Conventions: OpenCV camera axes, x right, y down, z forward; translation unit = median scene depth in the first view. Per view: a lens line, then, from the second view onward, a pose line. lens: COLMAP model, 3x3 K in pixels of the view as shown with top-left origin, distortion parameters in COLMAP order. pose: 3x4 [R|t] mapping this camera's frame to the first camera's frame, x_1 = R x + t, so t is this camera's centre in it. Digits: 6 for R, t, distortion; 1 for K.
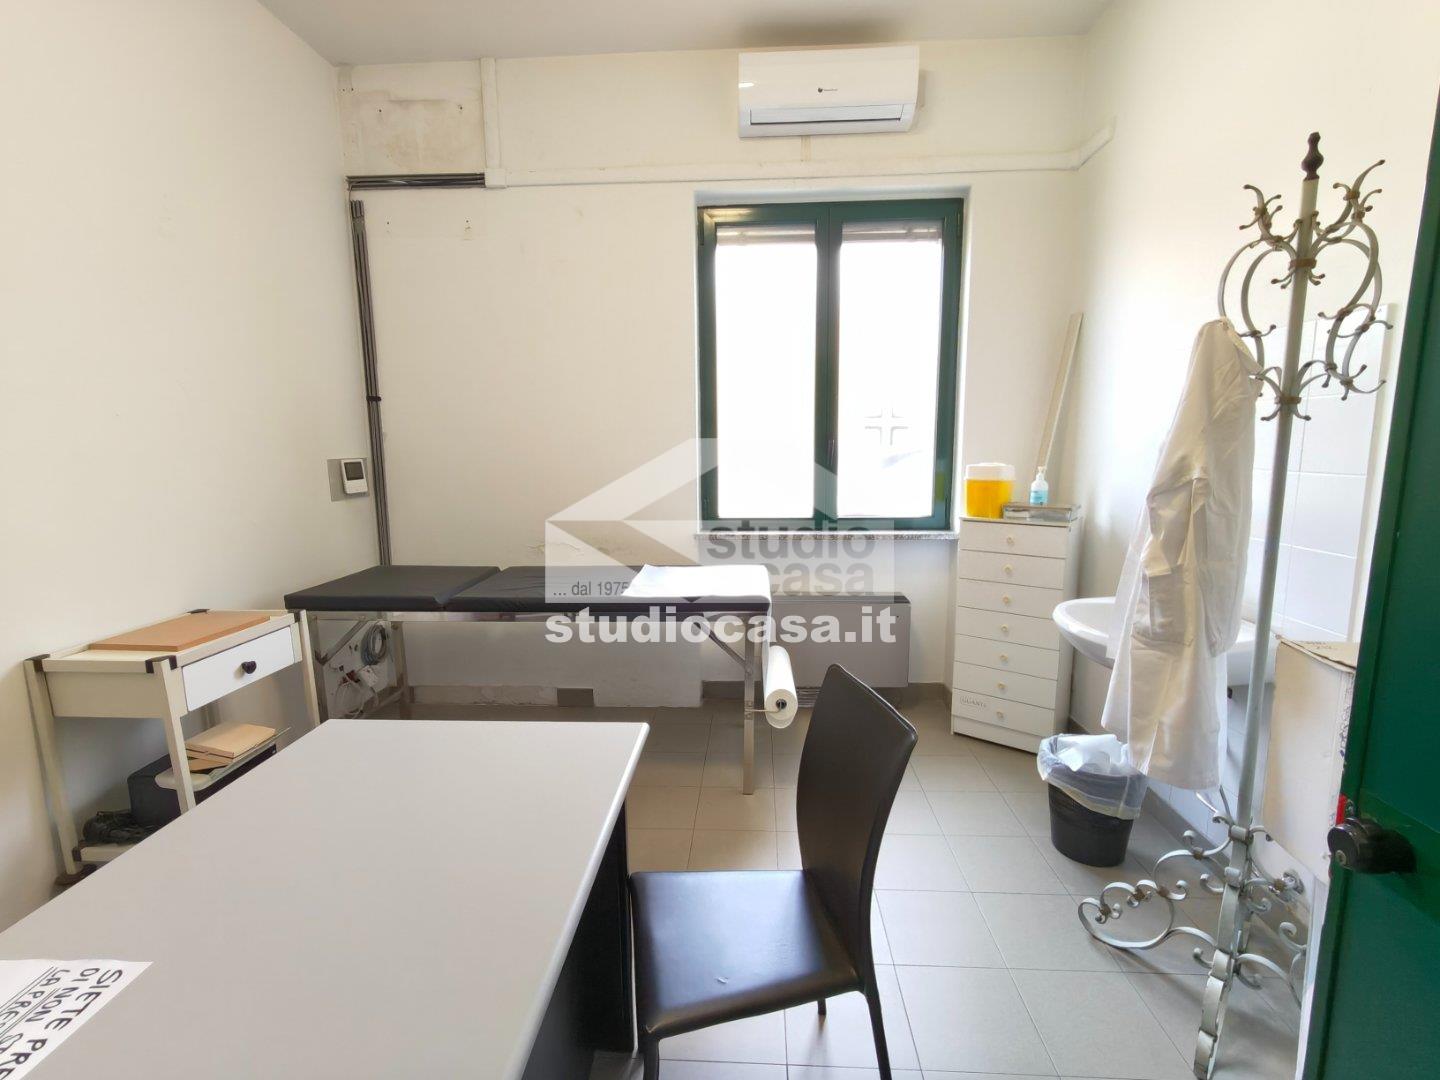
lens RADIAL K [[657.1, 0, 710.2], [0, 657.1, 539.8], [0, 0, 1]] dist [-0.002538, 0.003096]
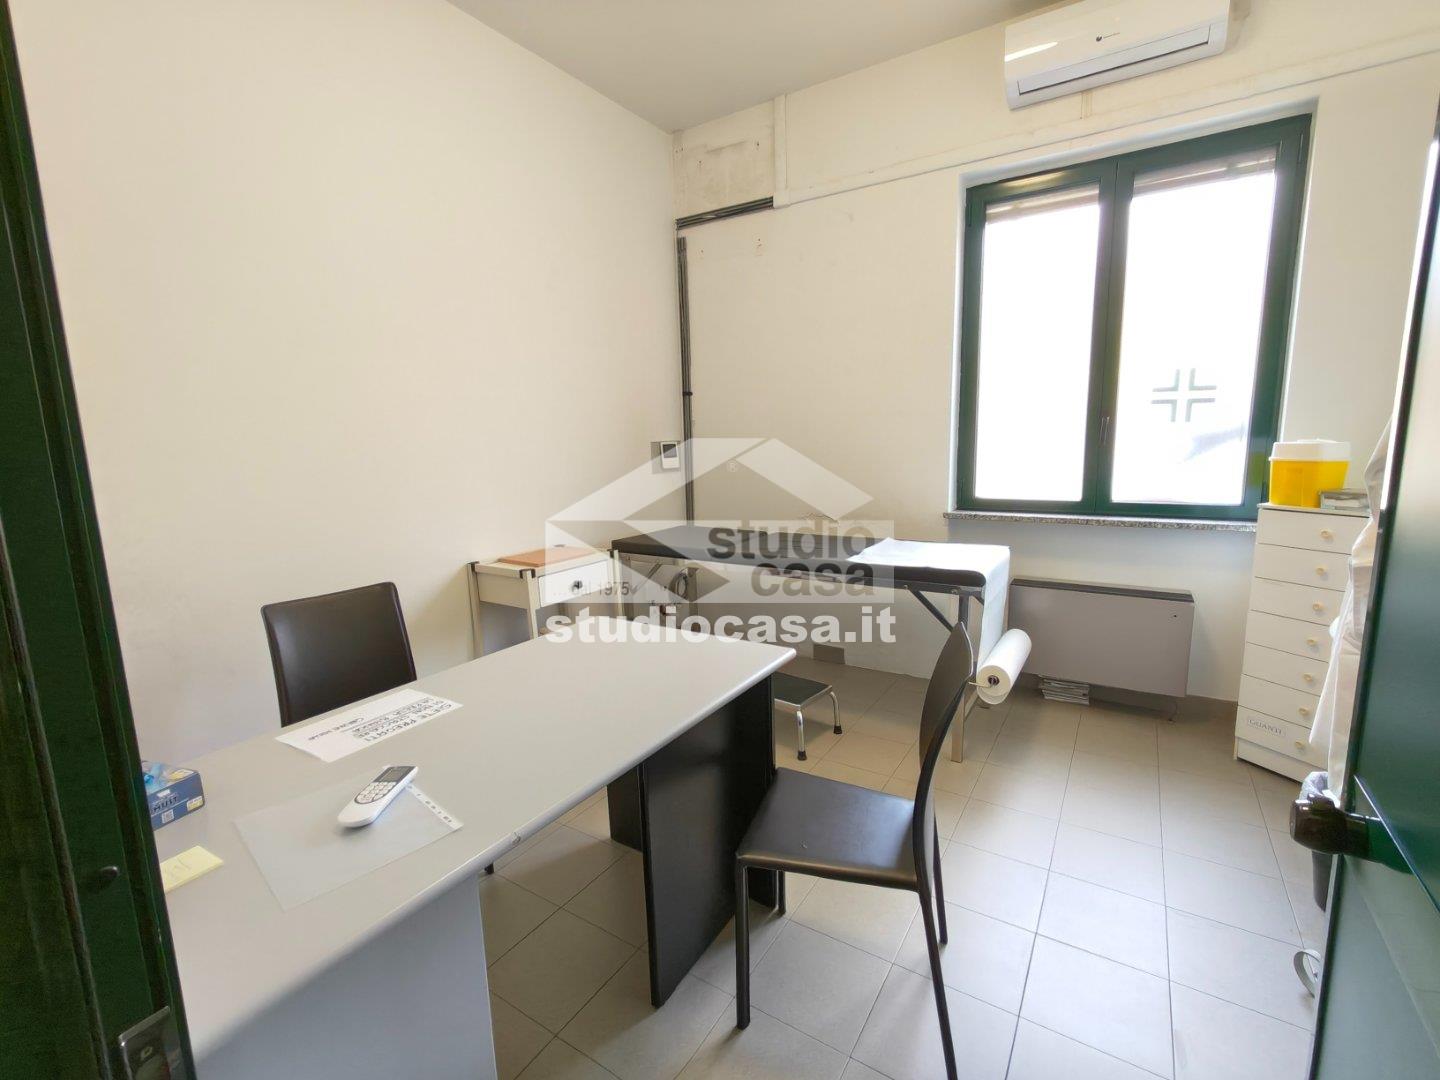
lens RADIAL K [[657.1, 0, 723.4], [0, 657.1, 548.5], [0, 0, 1]] dist [-0.002538, 0.003096]
pose [[0.870746, 0.070911, -0.486592, 0.196703], [-0.057662, 0.997445, 0.042172, 0.025963], [0.488340, -0.008663, 0.872611, -0.074292]]
